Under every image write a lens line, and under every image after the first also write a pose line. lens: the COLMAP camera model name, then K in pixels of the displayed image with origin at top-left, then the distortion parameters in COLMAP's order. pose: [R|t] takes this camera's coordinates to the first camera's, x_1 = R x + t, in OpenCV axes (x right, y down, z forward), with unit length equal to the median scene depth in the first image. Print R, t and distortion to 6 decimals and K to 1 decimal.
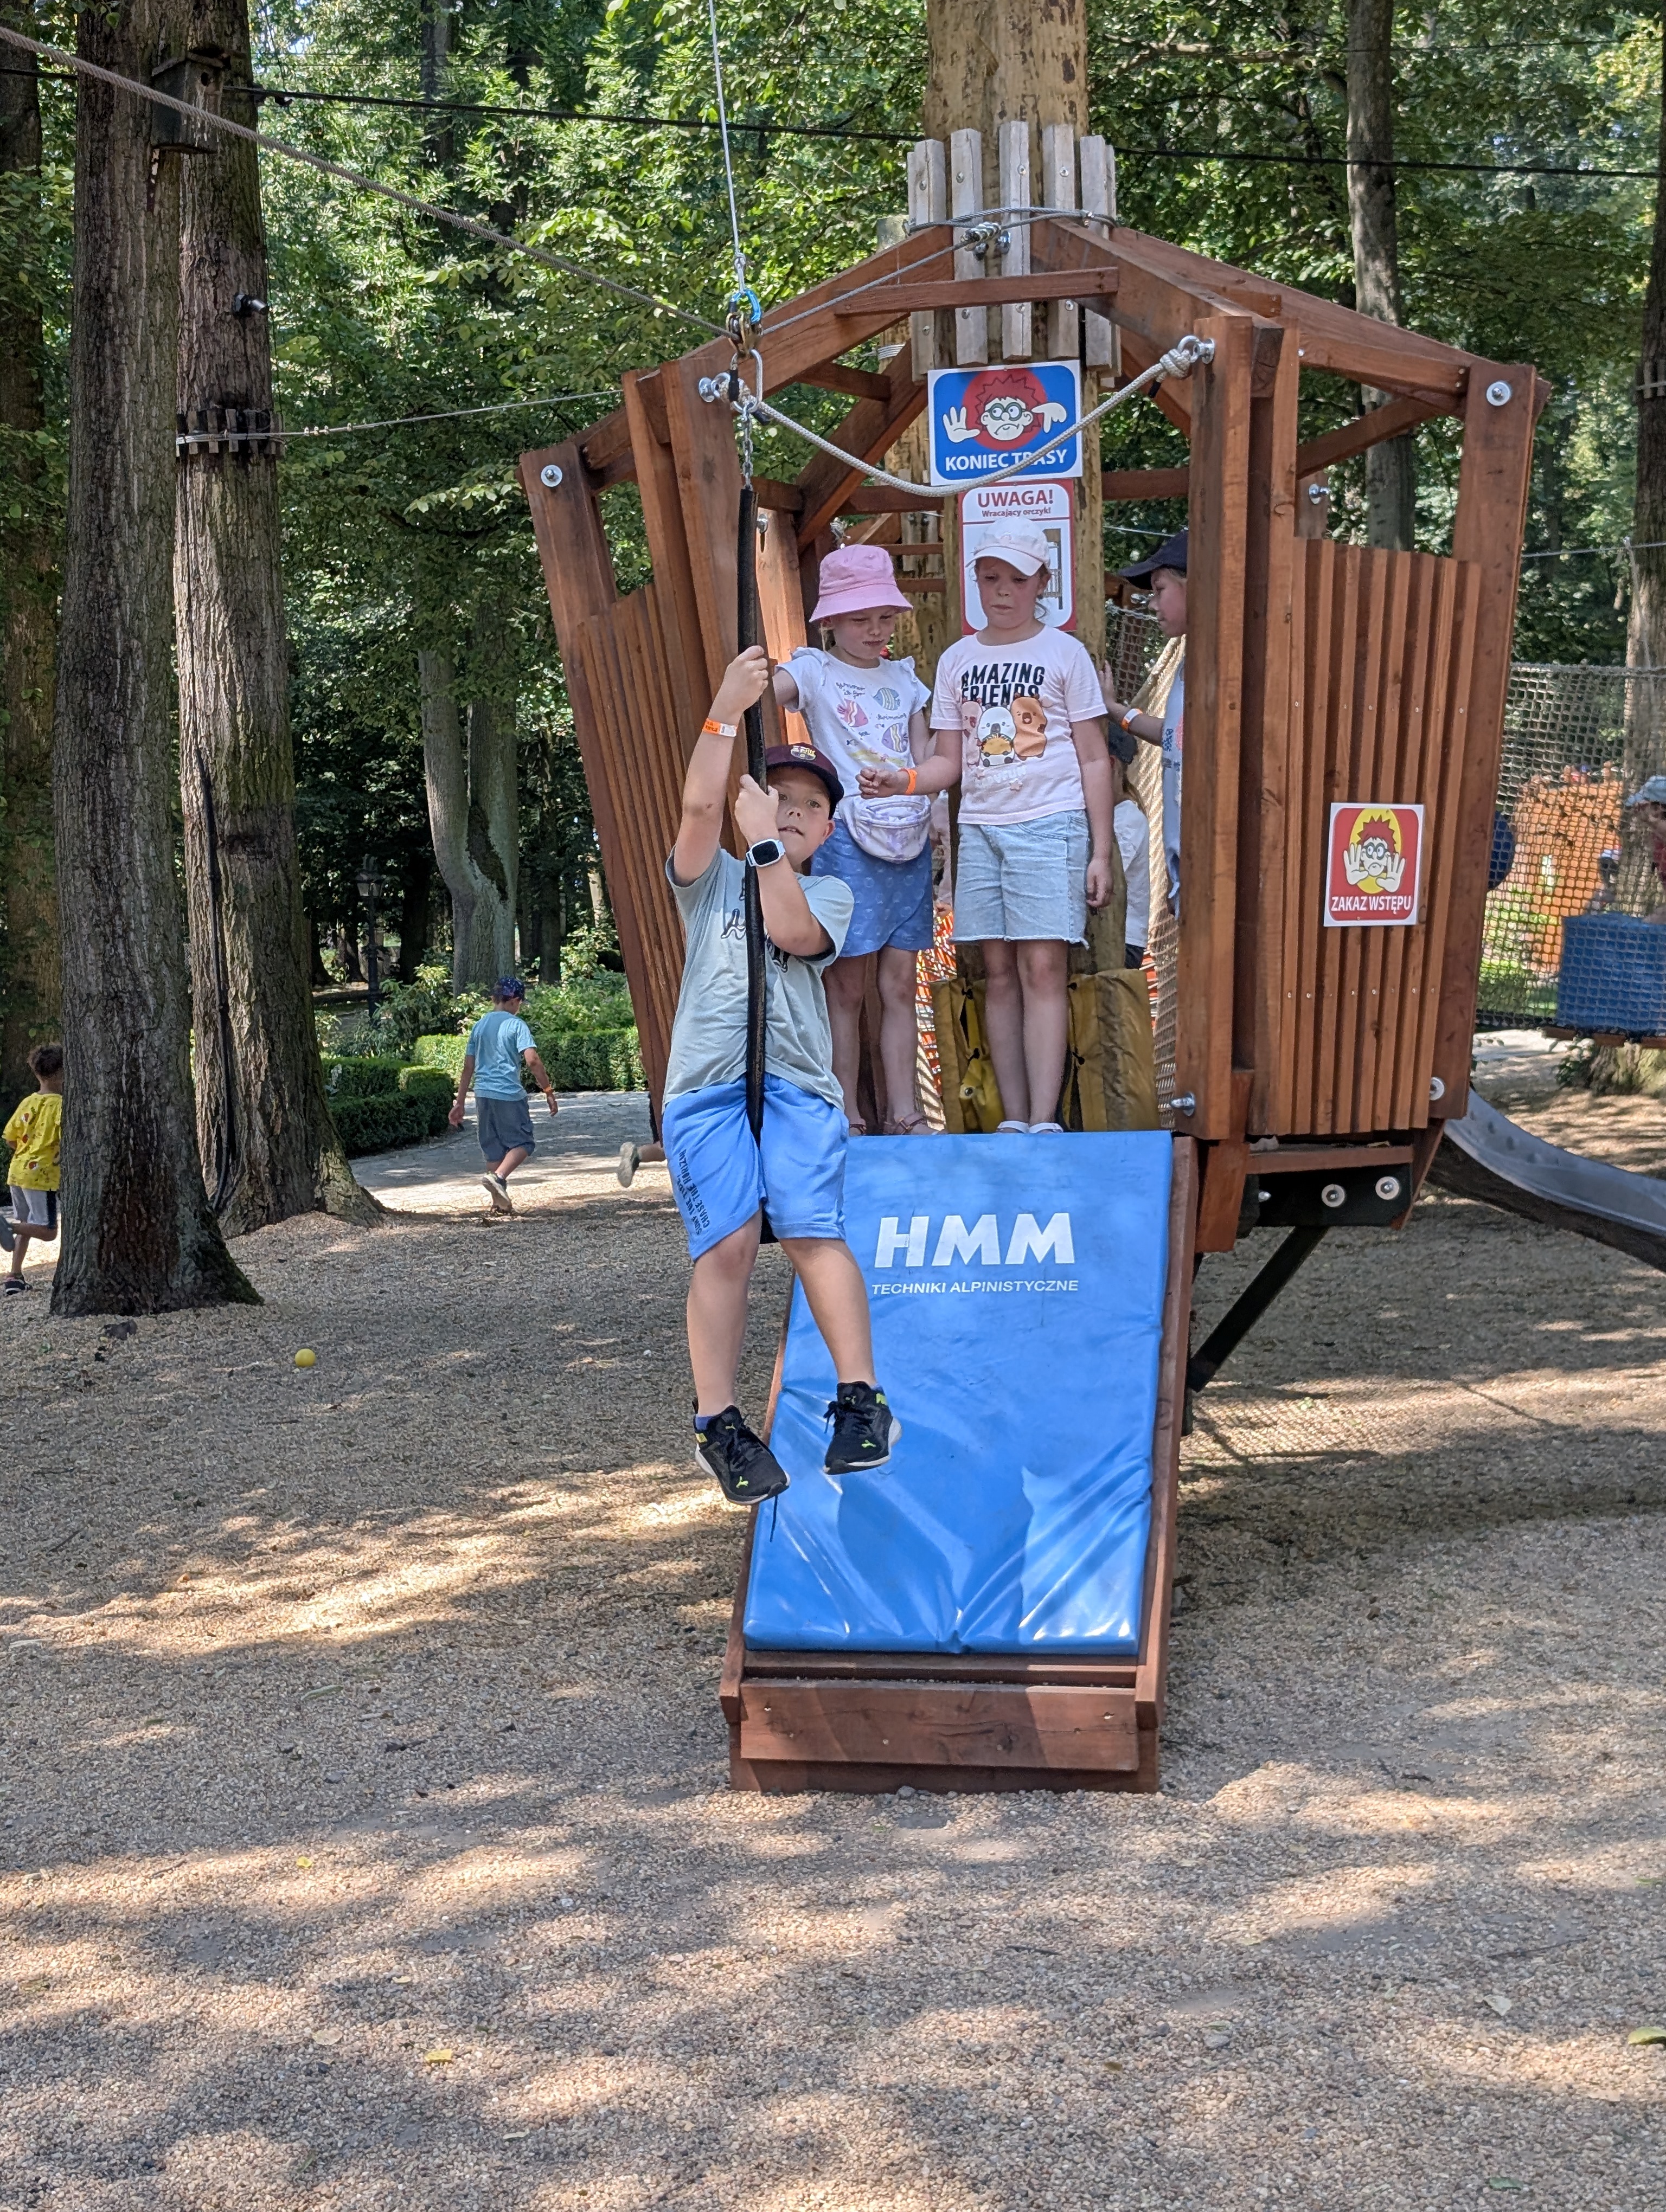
lens RADIAL K [[3539.3, 0, 854.1], [0, 3539.3, 1050.5], [0, 0, 1]] dist [0.084786, 0.000000]
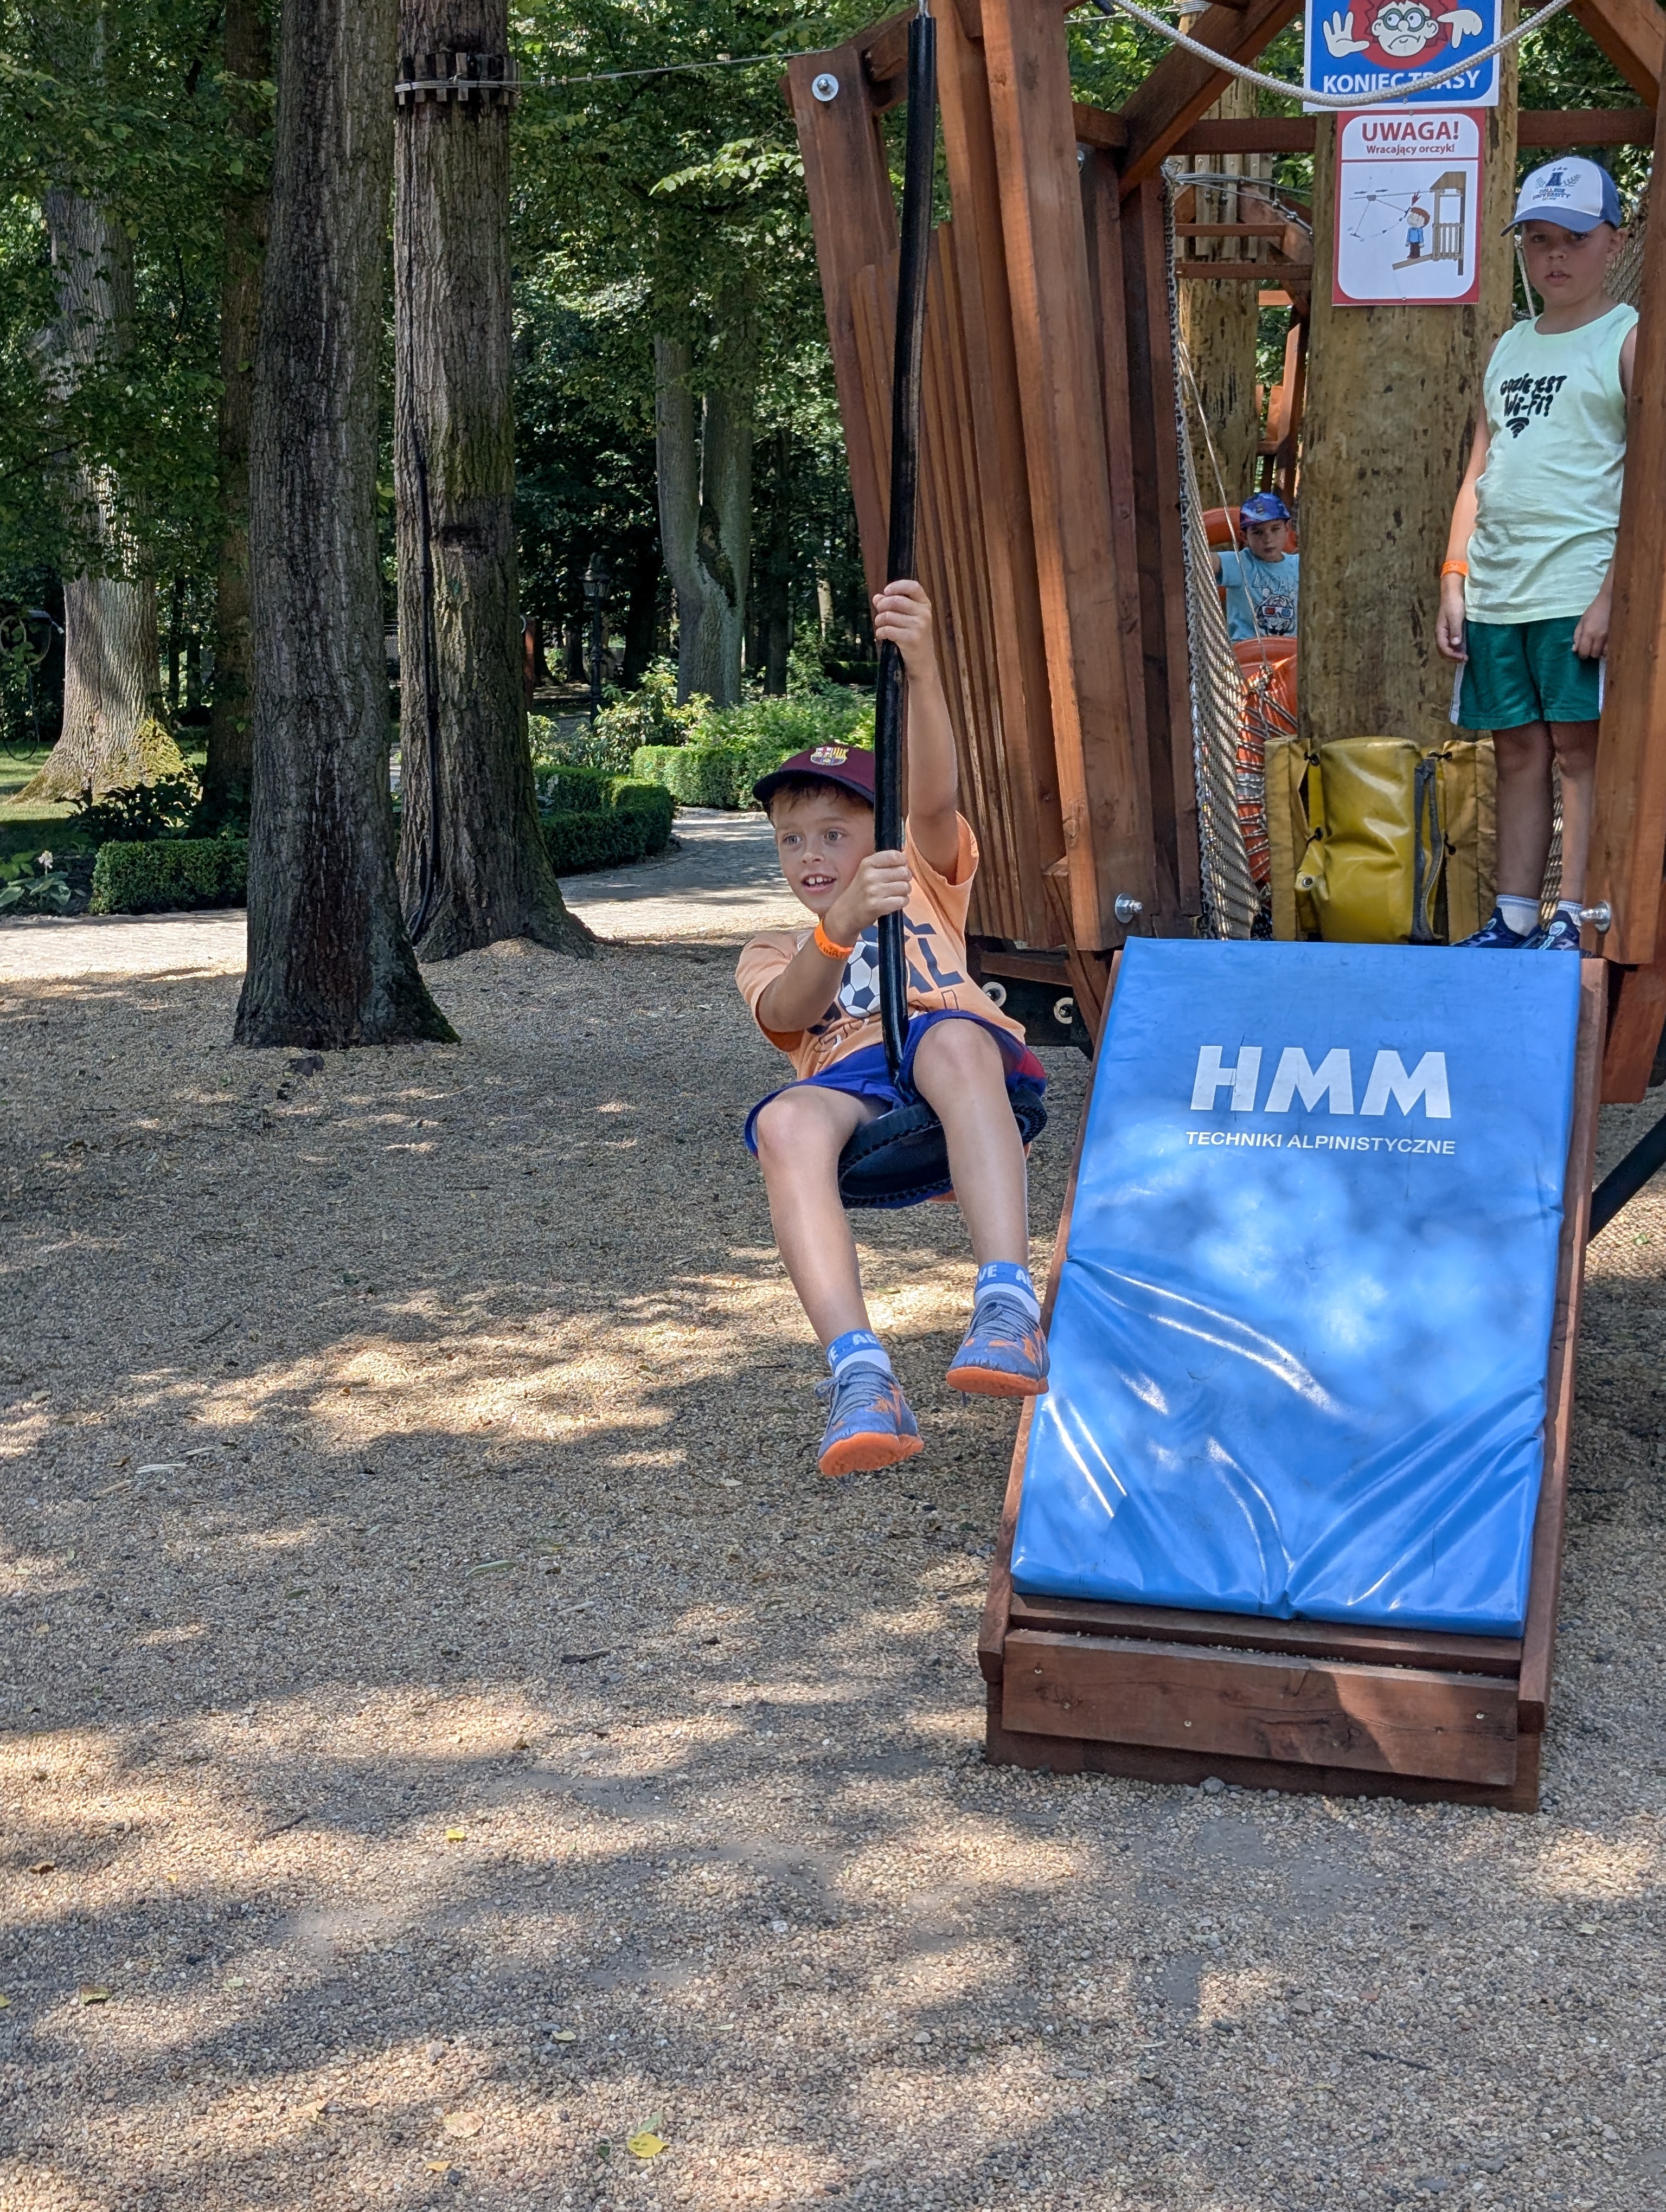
lens RADIAL K [[3539.3, 0, 795.5], [0, 3539.3, 1071.0], [0, 0, 1]] dist [0.084786, 0.000000]
pose [[0.996002, 0.049163, -0.074589, -0.020844], [-0.042509, 0.995186, 0.088308, -0.011499], [0.078572, -0.084784, 0.993297, 0.179201]]
